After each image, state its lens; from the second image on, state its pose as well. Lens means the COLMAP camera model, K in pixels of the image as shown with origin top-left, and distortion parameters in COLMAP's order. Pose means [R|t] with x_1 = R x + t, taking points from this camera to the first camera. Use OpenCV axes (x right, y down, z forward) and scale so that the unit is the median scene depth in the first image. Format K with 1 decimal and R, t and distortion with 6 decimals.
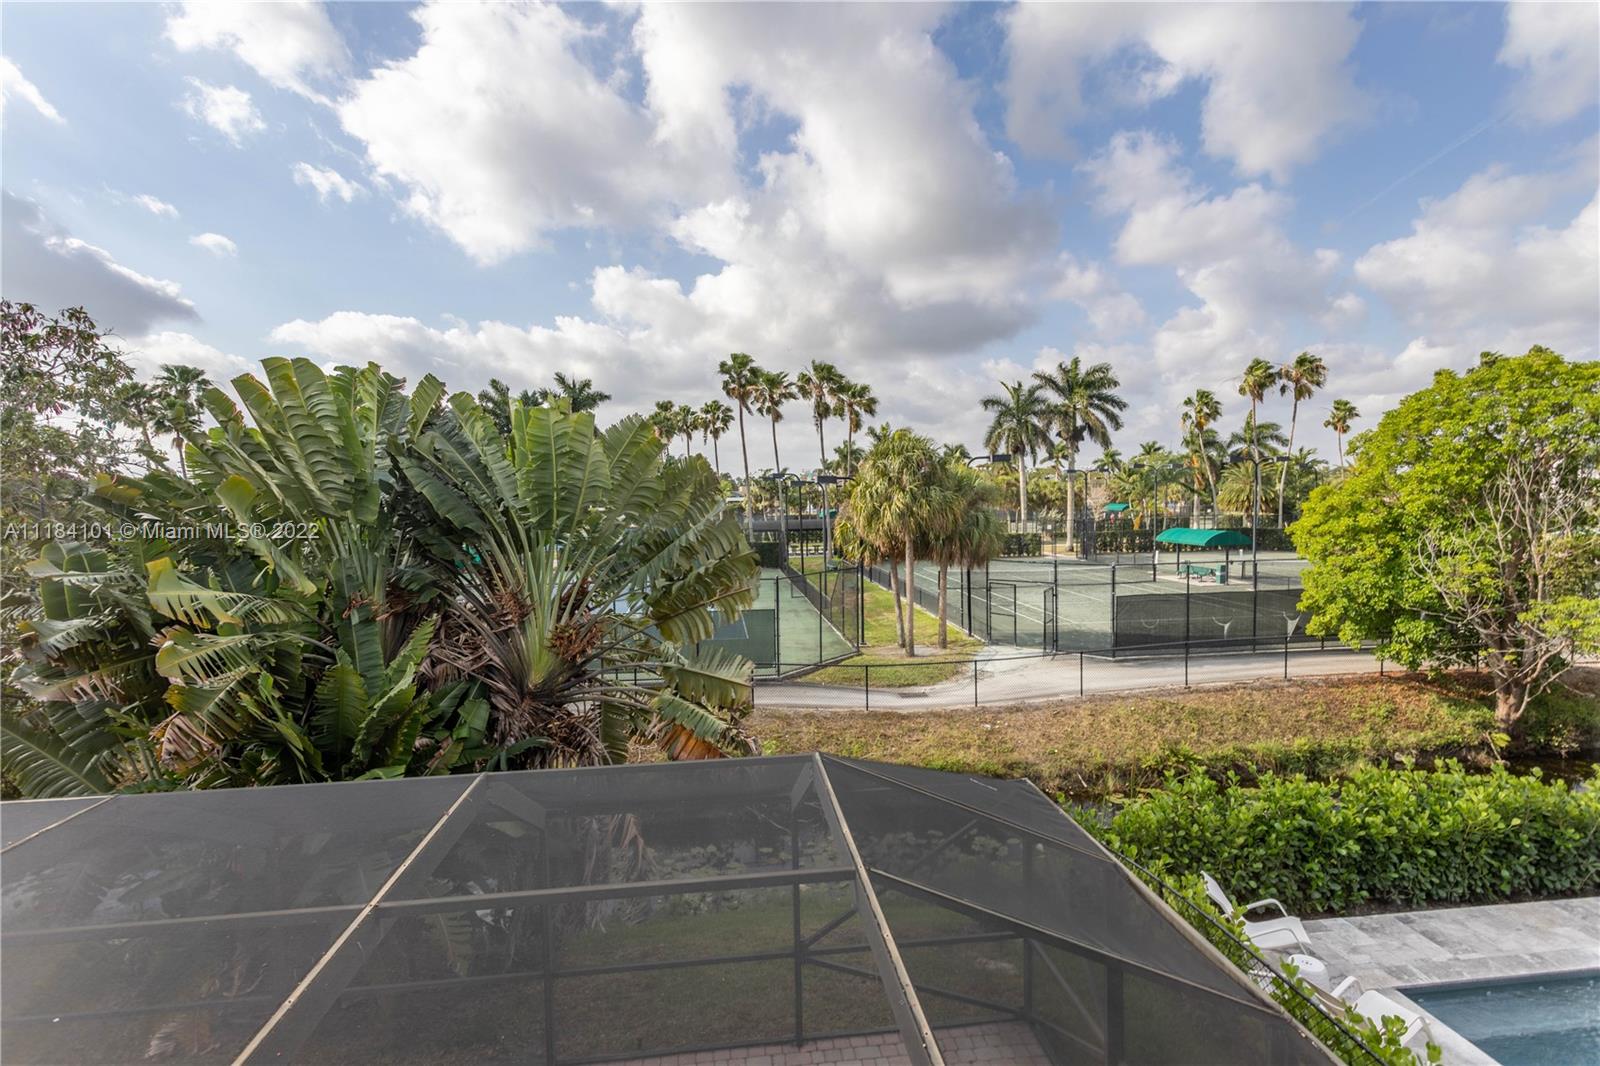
lens RADIAL K [[757.7, 0, 795.3], [0, 757.7, 537.9], [0, 0, 1]] dist [0.003310, 0.002445]
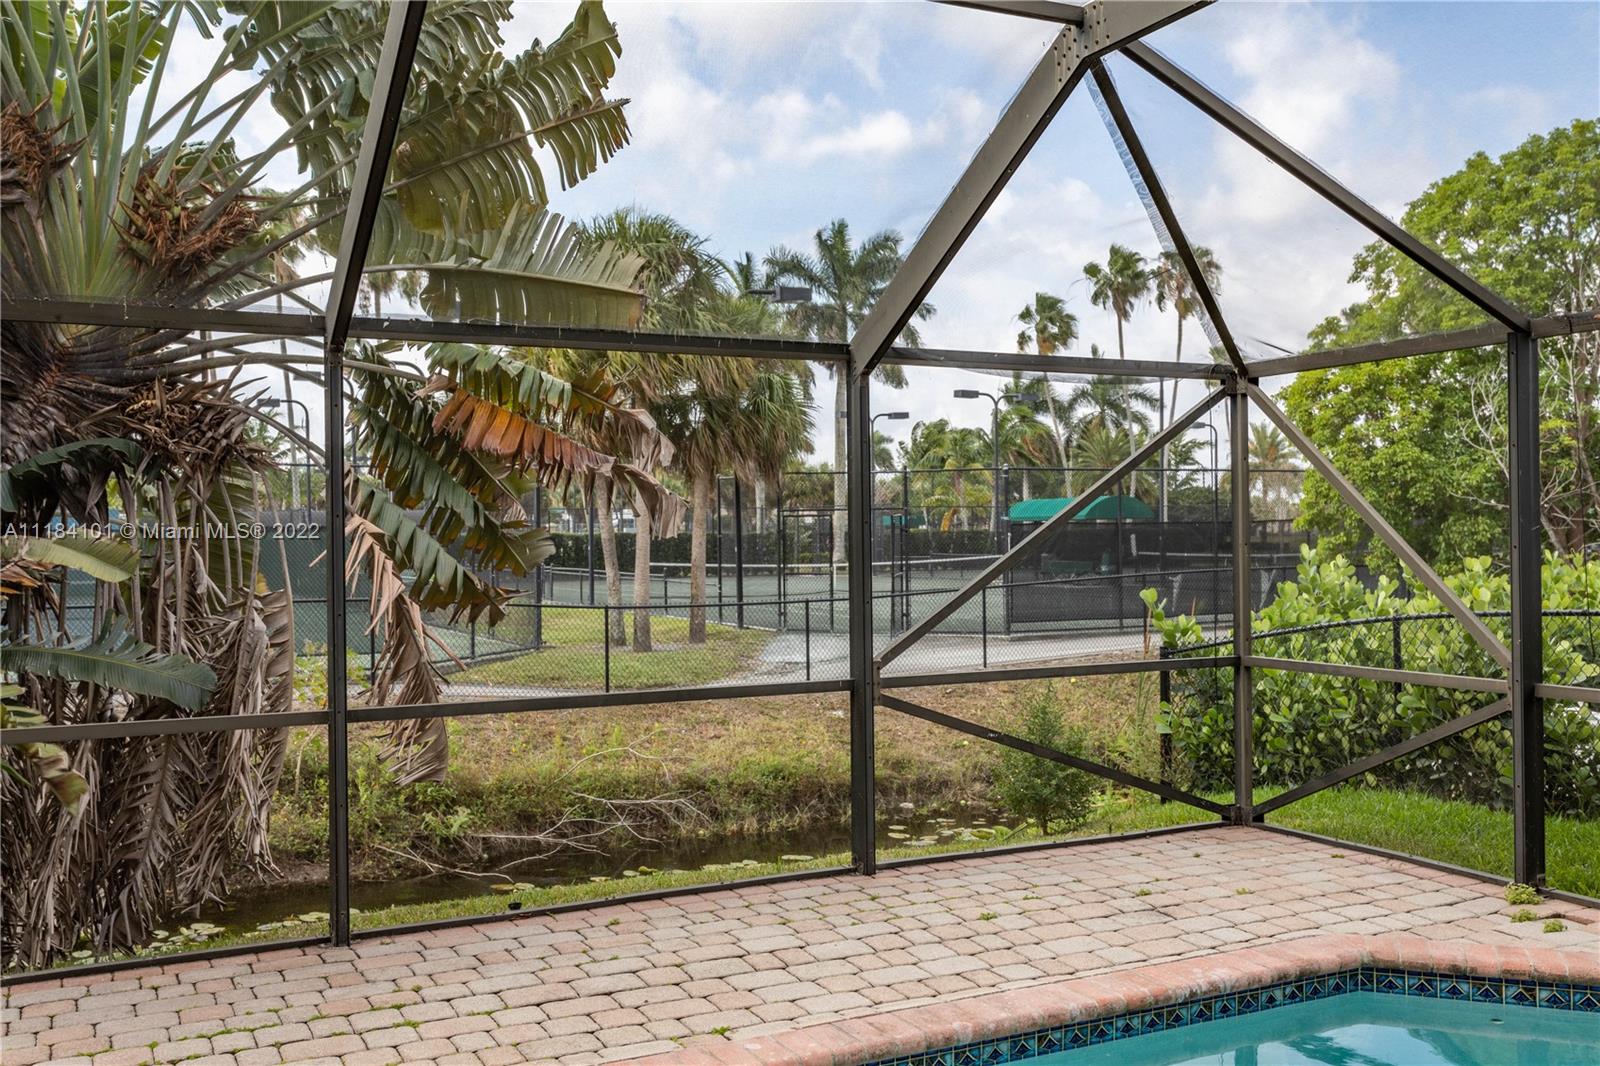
lens RADIAL K [[1466.5, 0, 794.5], [0, 1466.5, 524.7], [0, 0, 1]] dist [0.020005, 0.000000]
pose [[0.938002, 0.012933, 0.346388, -0.064590], [0.009630, 0.997946, -0.063336, 0.091548], [-0.346495, 0.062745, 0.935951, 0.025719]]
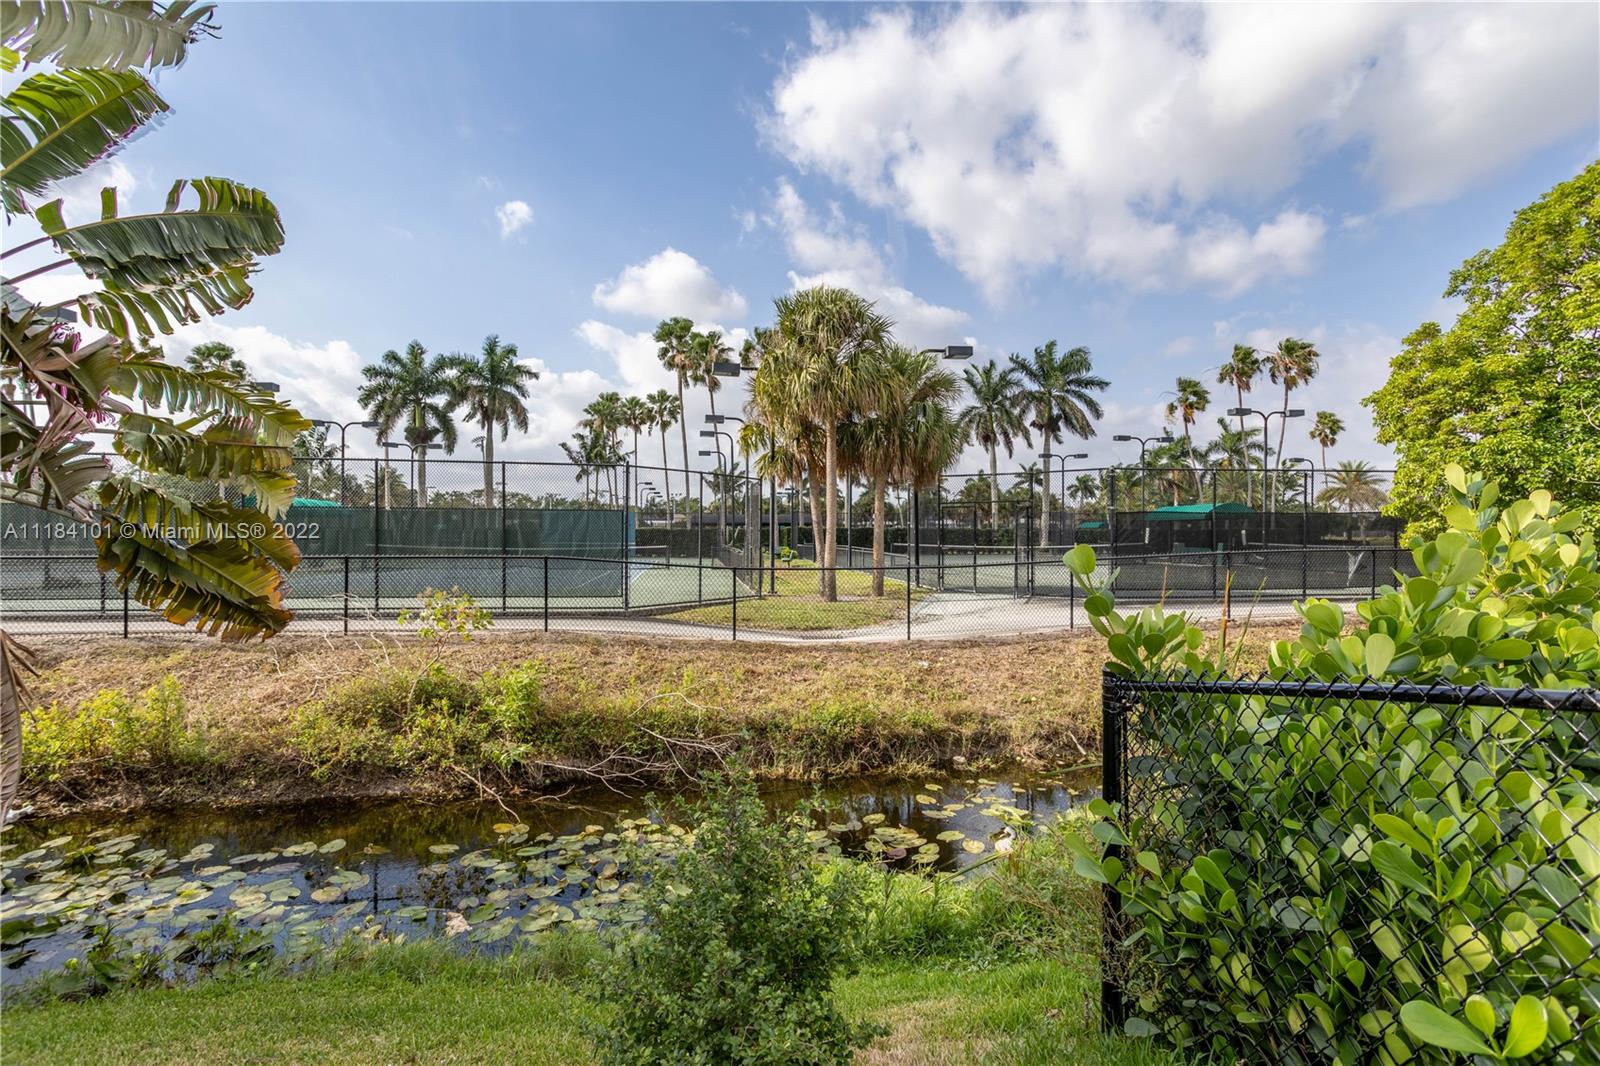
lens RADIAL K [[757.7, 0, 798.5], [0, 757.7, 533.1], [0, 0, 1]] dist [0.003310, 0.002445]
pose [[0.999090, 0.022668, 0.036116, 0.064117], [-0.020635, 0.998233, -0.055717, 0.089902], [-0.037315, 0.054921, 0.997793, 0.192643]]
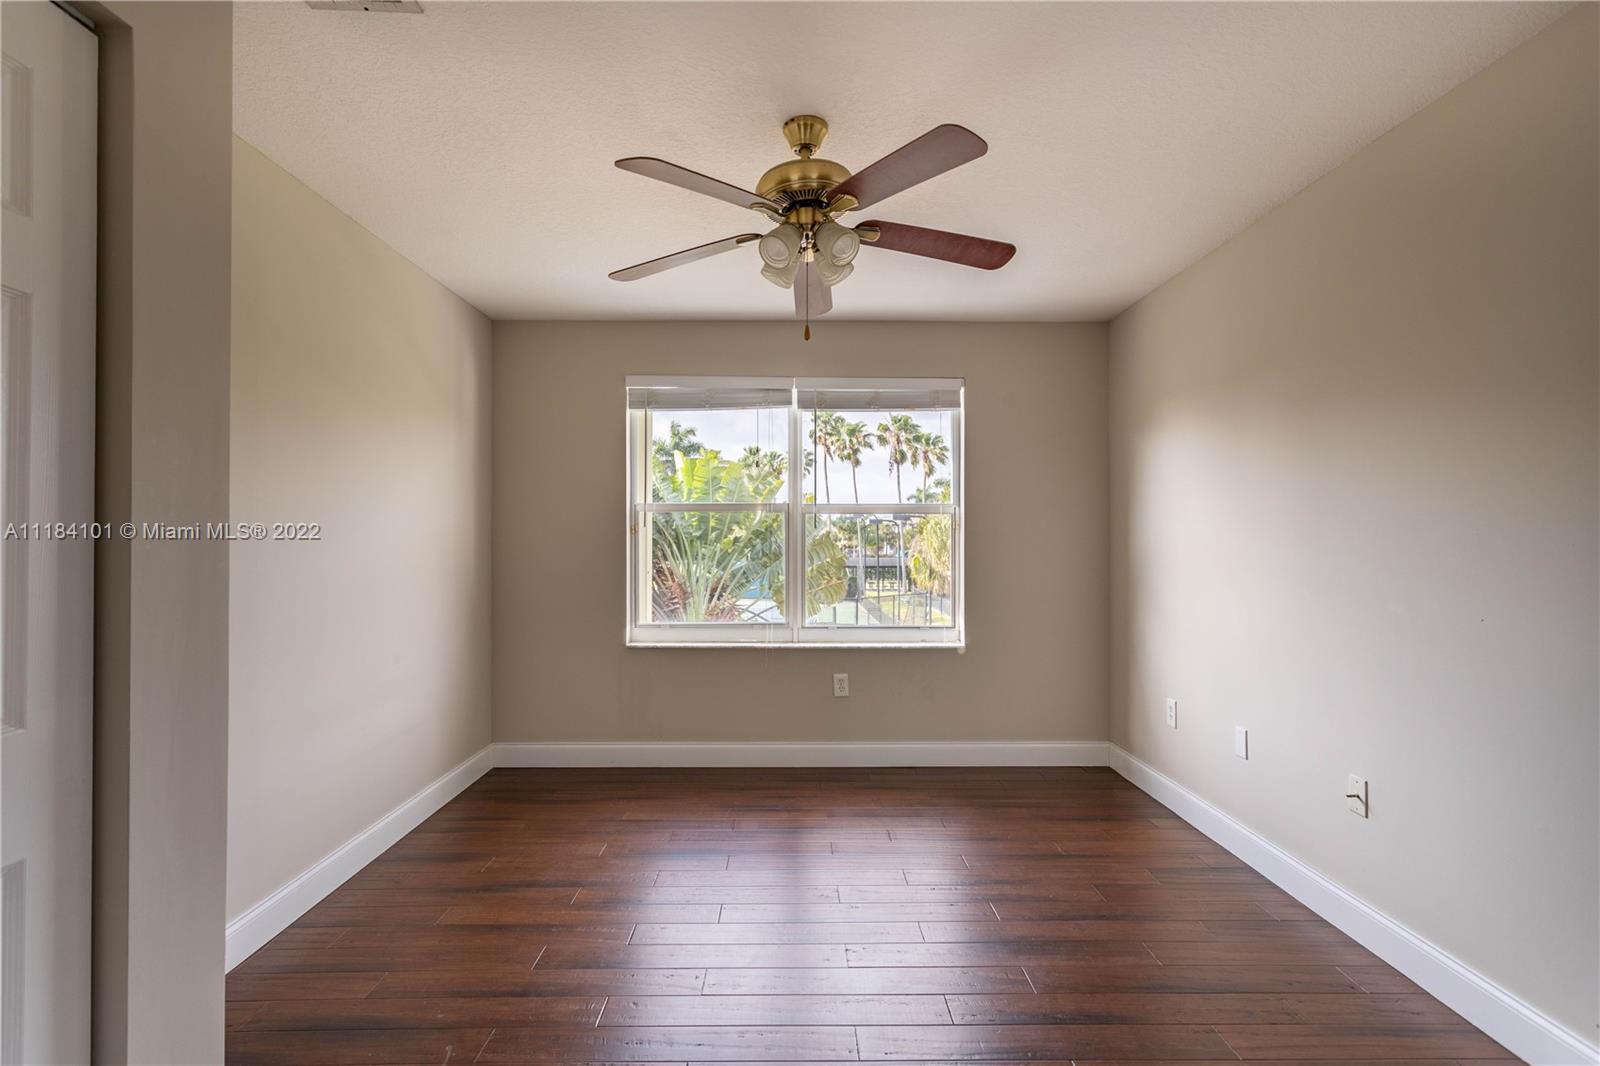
lens RADIAL K [[757.7, 0, 797.3], [0, 757.7, 525.6], [0, 0, 1]] dist [0.003310, 0.002445]
pose [[0.994959, 0.014961, -0.099156, -0.000321], [-0.022284, 0.997071, -0.073166, 0.016130], [0.097771, 0.075006, 0.992378, -0.113488]]
